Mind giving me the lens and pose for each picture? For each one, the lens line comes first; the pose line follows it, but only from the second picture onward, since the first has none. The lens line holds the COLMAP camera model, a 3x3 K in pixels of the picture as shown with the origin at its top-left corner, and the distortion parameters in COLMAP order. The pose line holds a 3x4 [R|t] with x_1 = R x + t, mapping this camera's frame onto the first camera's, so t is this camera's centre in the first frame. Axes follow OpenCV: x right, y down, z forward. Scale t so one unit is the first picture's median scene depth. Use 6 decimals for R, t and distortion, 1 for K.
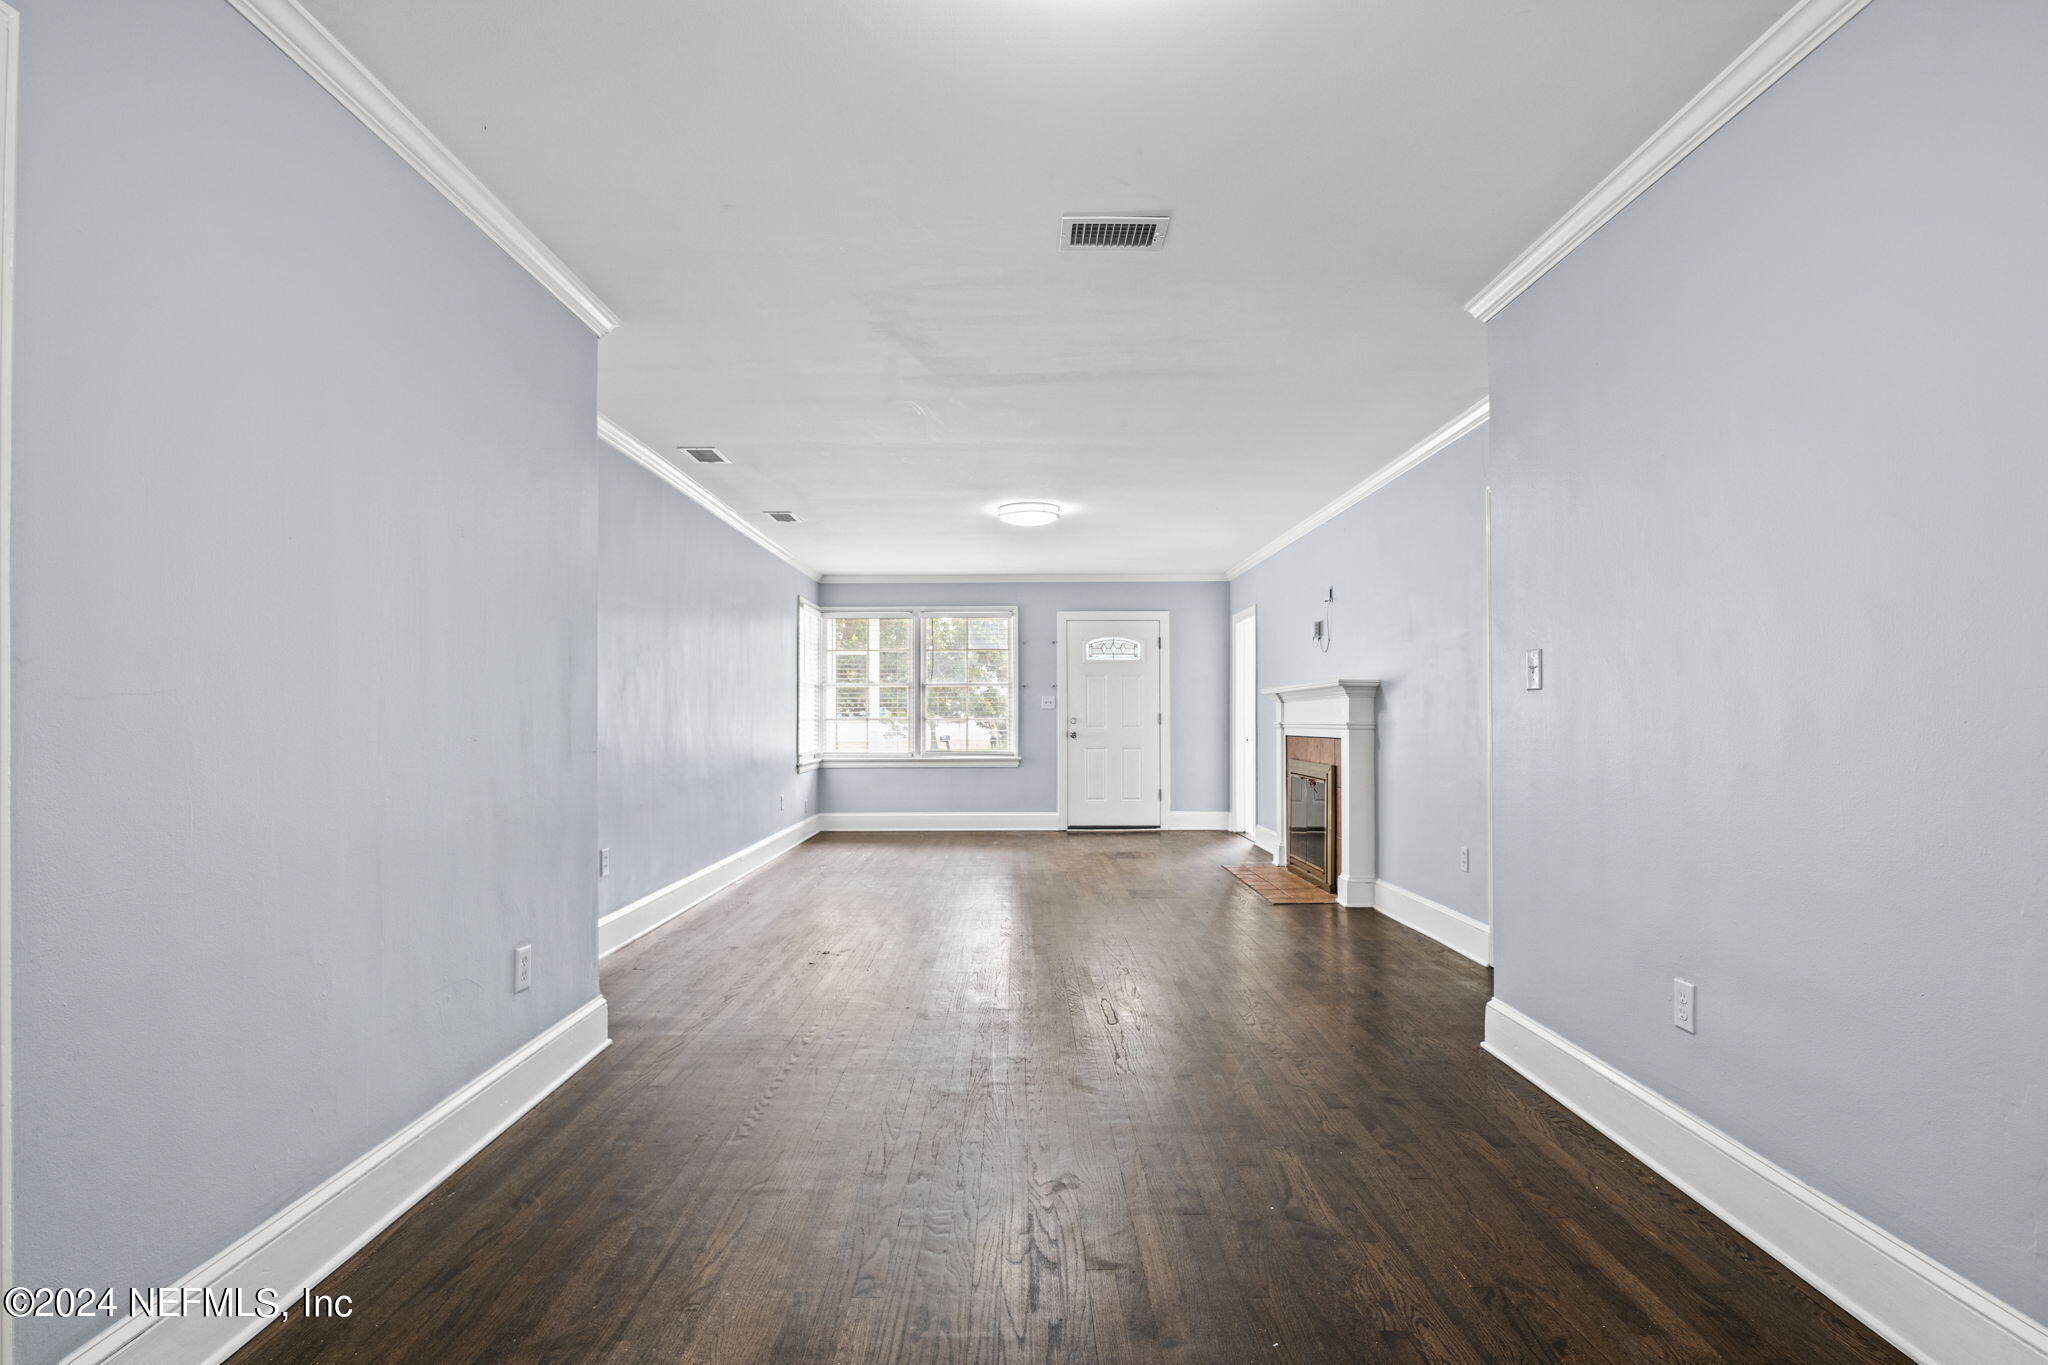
lens RADIAL K [[1036.0, 0, 1017.8], [0, 1036.0, 703.7], [0, 0, 1]] dist [-0.010074, 0.003600]
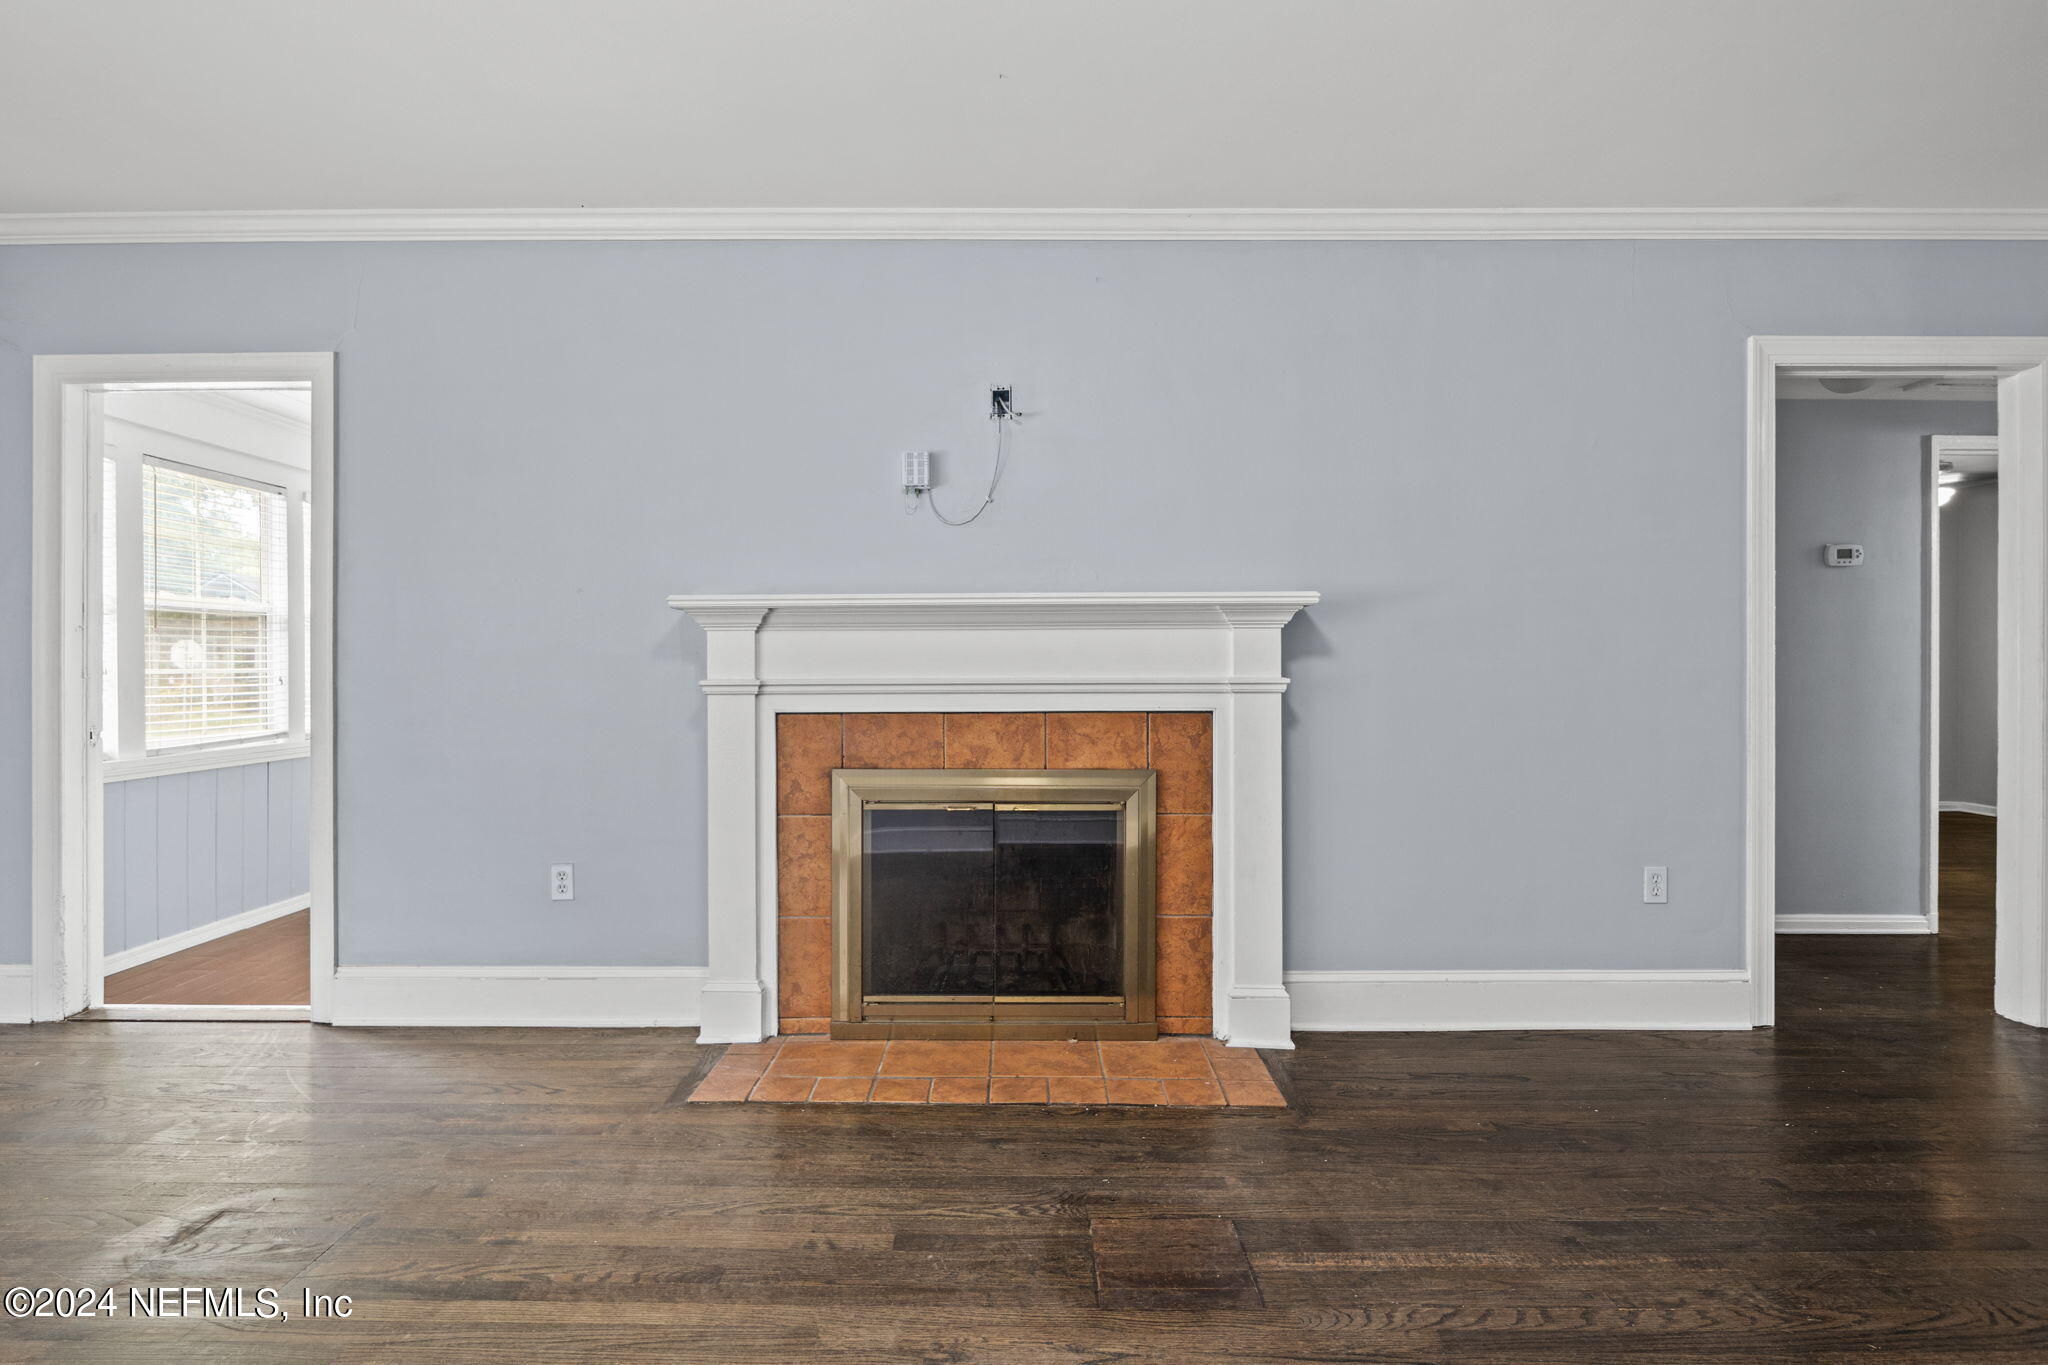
lens RADIAL K [[1036.0, 0, 1024.4], [0, 1036.0, 678.7], [0, 0, 1]] dist [-0.010074, 0.003600]
pose [[-0.002667, -0.009156, 0.999955, -0.160882], [-0.013902, 0.999862, 0.009118, 0.013591], [-0.999900, -0.013877, -0.002794, 0.999760]]
